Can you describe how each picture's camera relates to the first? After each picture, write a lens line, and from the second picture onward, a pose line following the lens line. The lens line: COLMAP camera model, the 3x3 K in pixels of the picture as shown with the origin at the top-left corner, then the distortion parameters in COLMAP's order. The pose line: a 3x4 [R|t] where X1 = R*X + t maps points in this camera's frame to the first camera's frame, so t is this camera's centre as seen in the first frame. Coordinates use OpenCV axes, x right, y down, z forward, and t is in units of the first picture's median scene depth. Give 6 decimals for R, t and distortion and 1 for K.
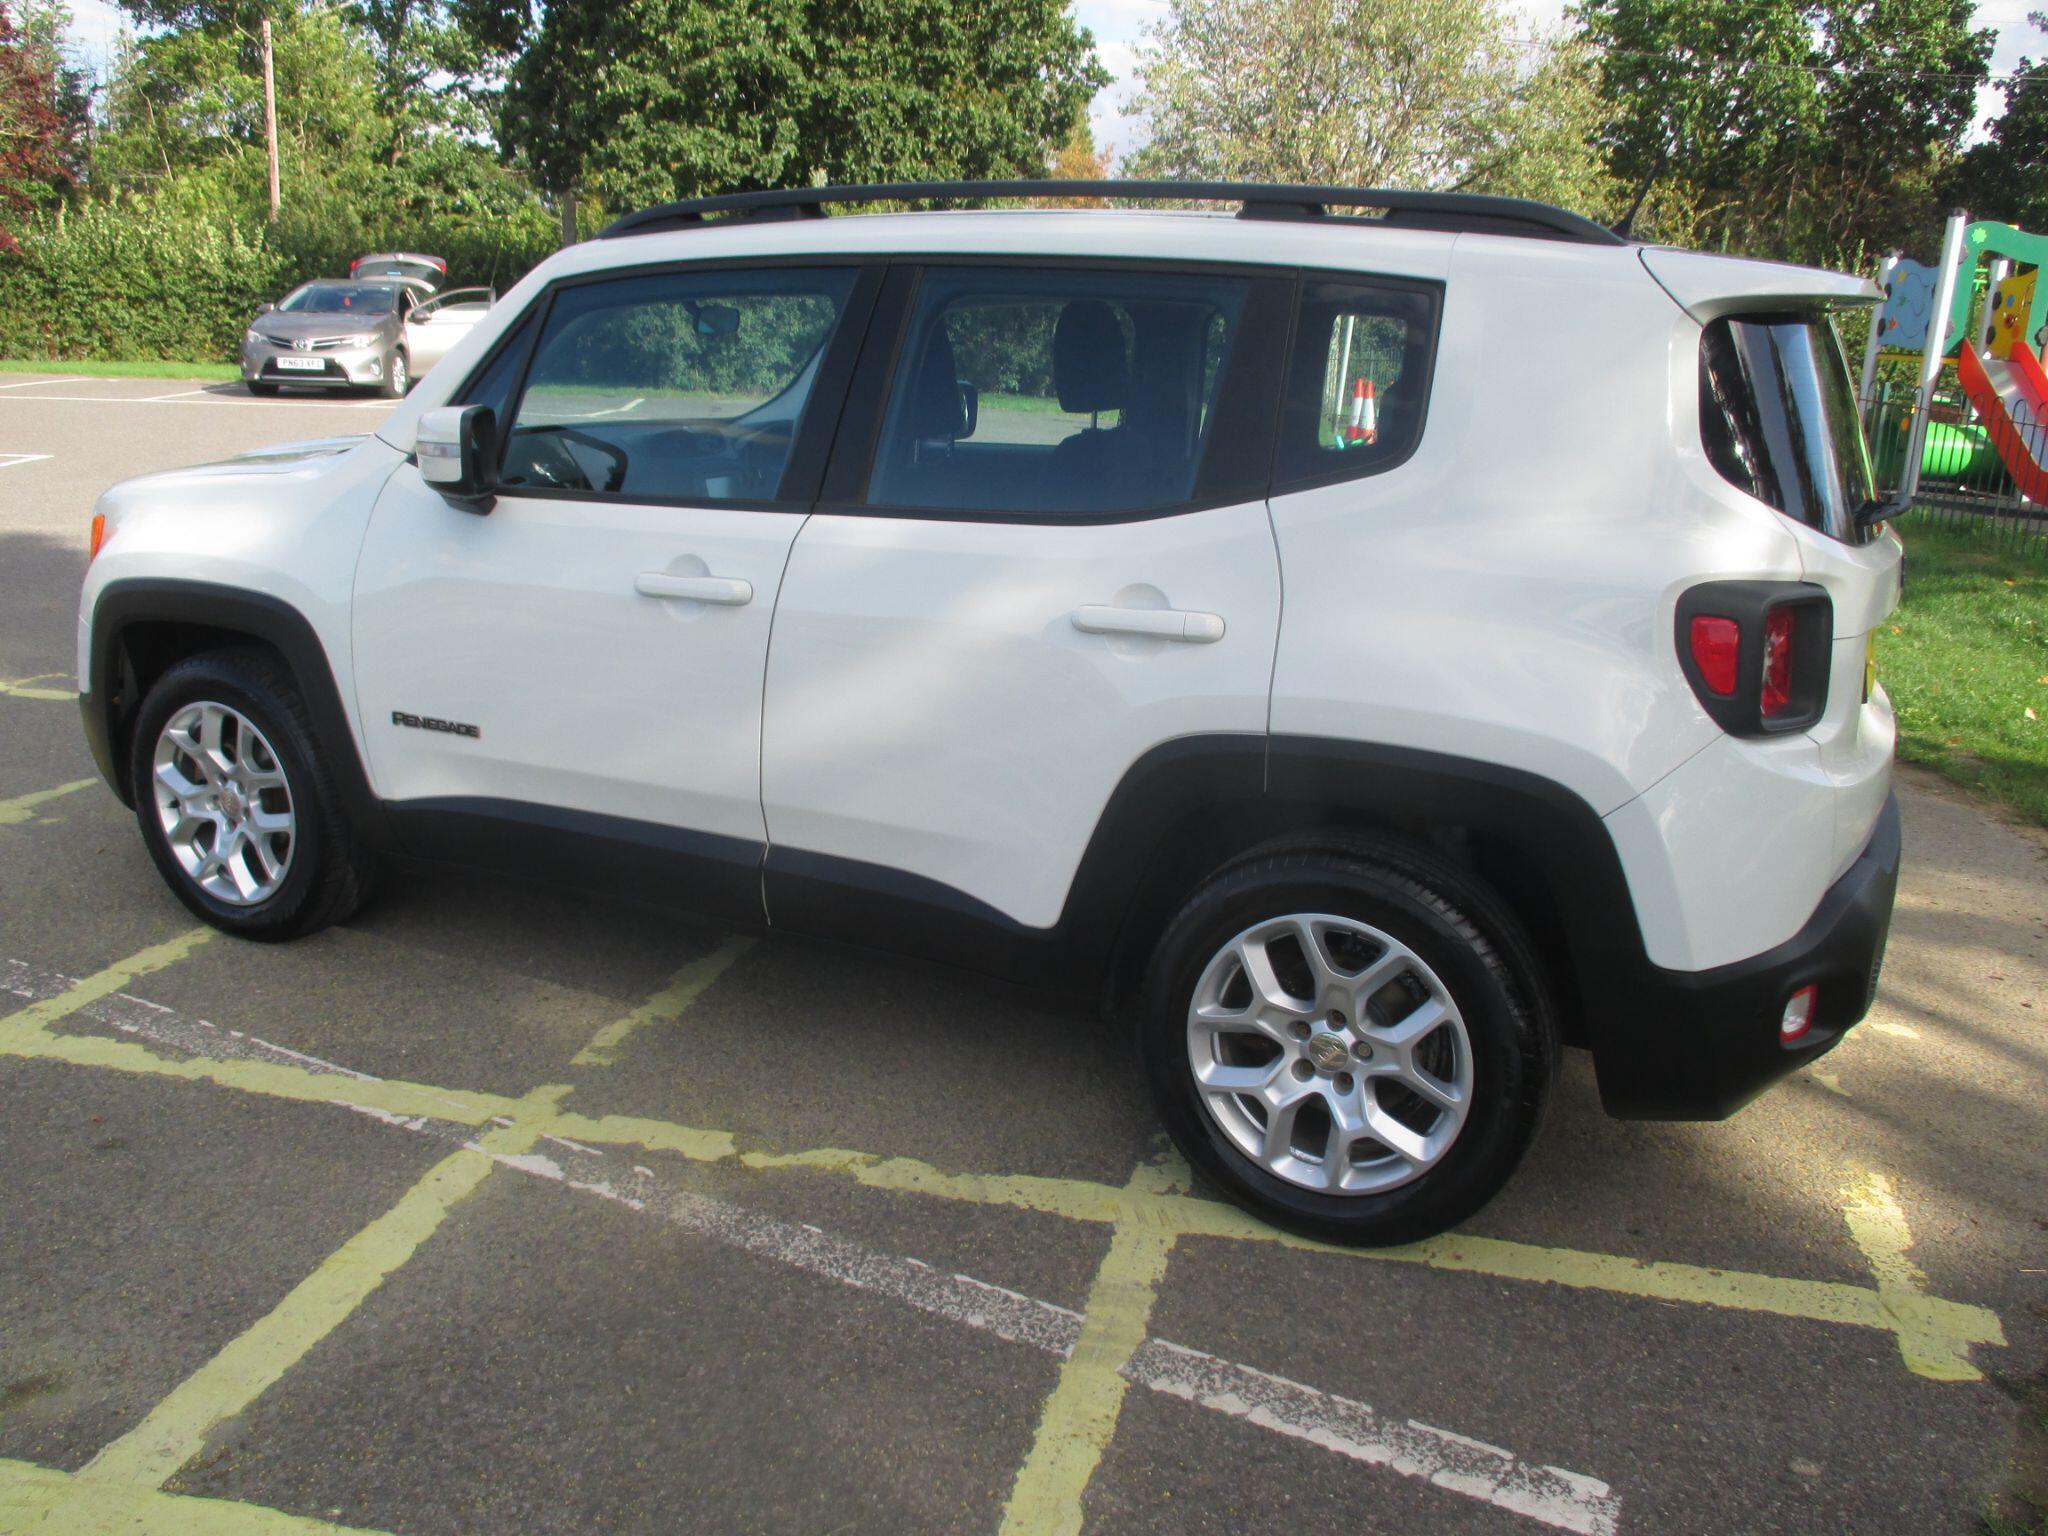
lens RADIAL K [[1698.6, 0, 1039.8], [0, 1698.6, 820.7], [0, 0, 1]] dist [-0.027613, -0.007489]
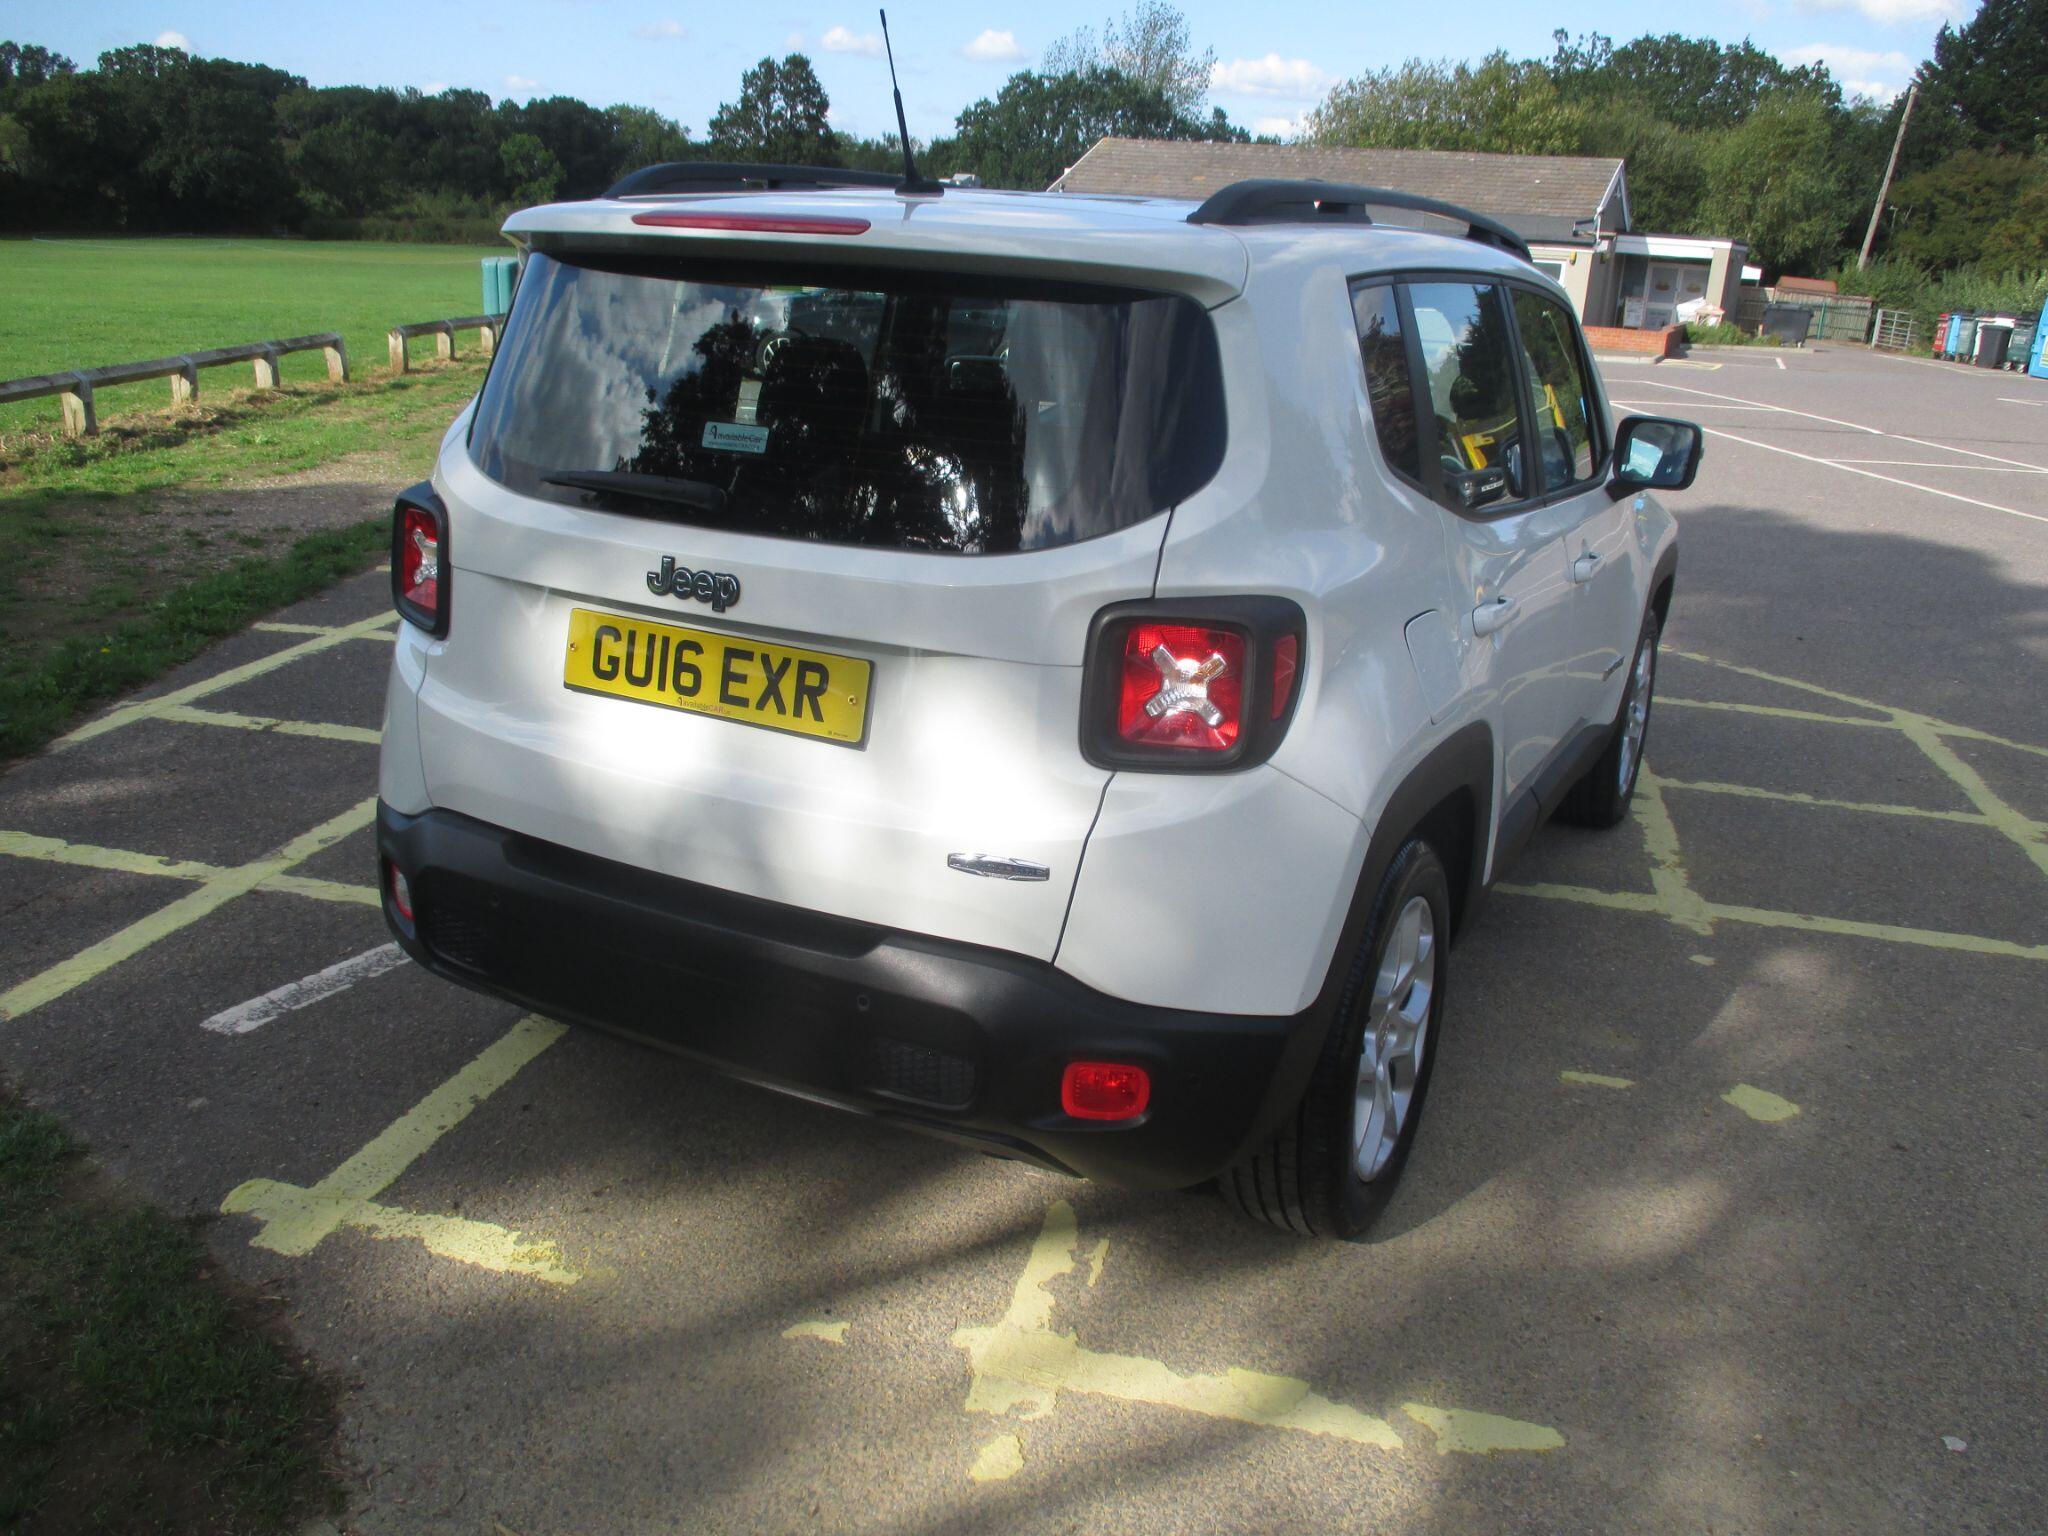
lens RADIAL K [[1698.6, 0, 1025.5], [0, 1698.6, 823.8], [0, 0, 1]] dist [-0.027613, -0.007489]
pose [[-0.010253, 0.288785, -0.957339, 1.305242], [-0.344228, 0.897854, 0.274527, -0.319454], [0.938830, 0.332358, 0.090202, 1.116369]]
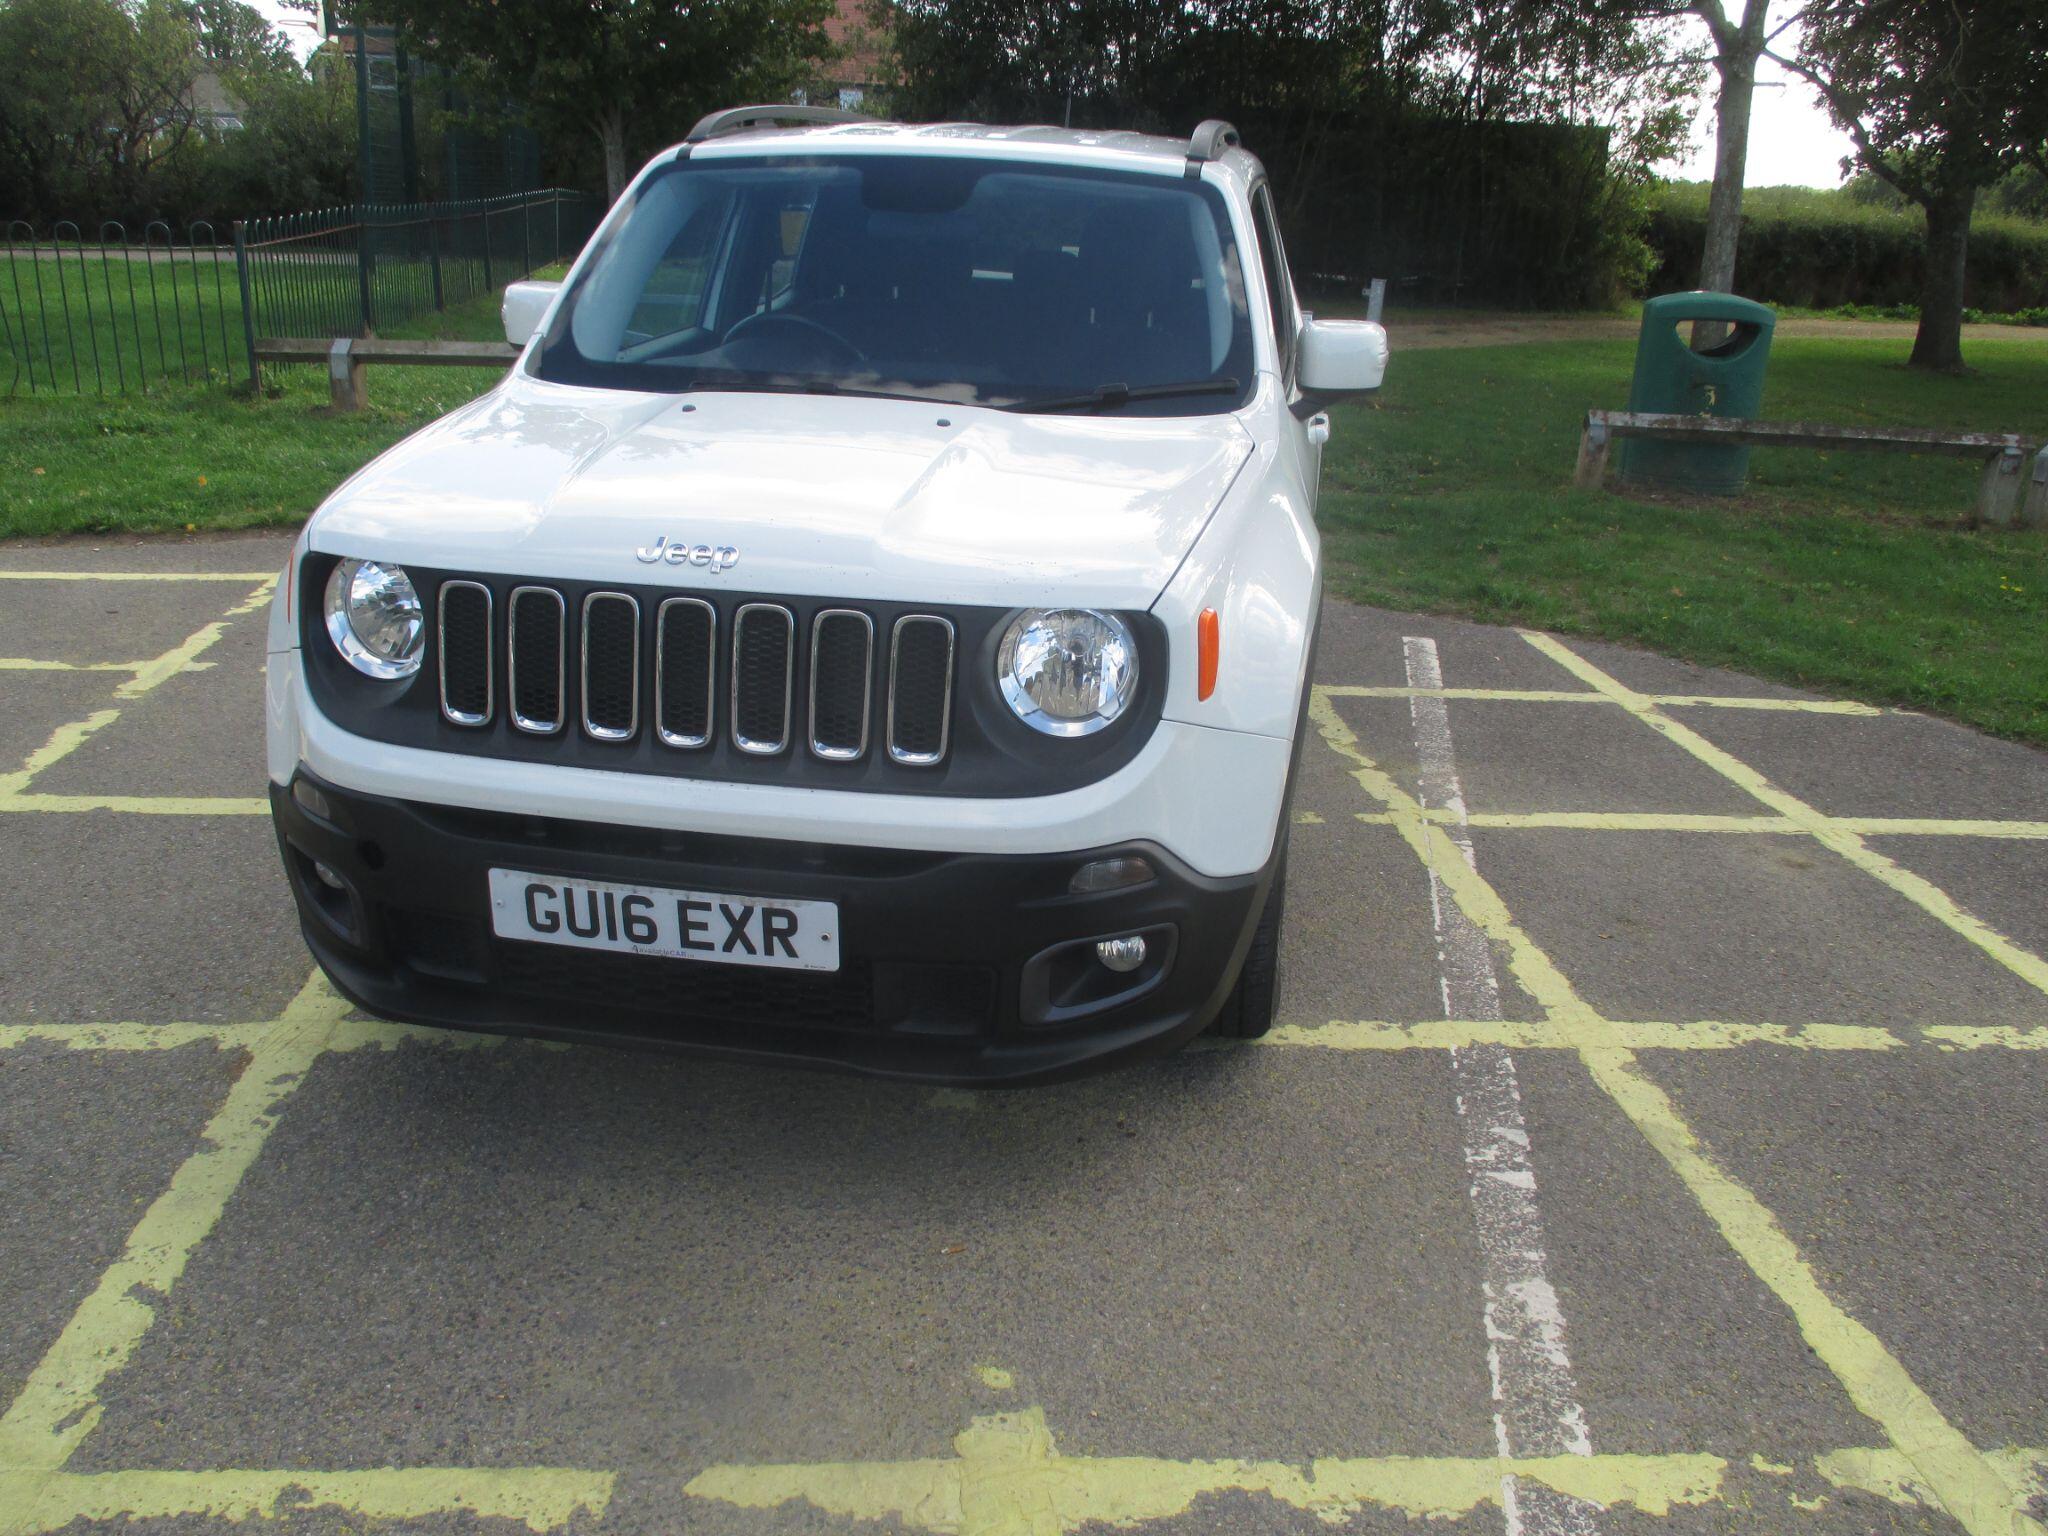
lens RADIAL K [[1698.6, 0, 1025.0], [0, 1698.6, 810.2], [0, 0, 1]] dist [-0.027613, -0.007489]
pose [[-0.295607, -0.376611, 0.877941, -1.524868], [0.235785, 0.861817, 0.449085, -0.566678], [-0.925755, 0.339758, -0.165959, 1.622266]]
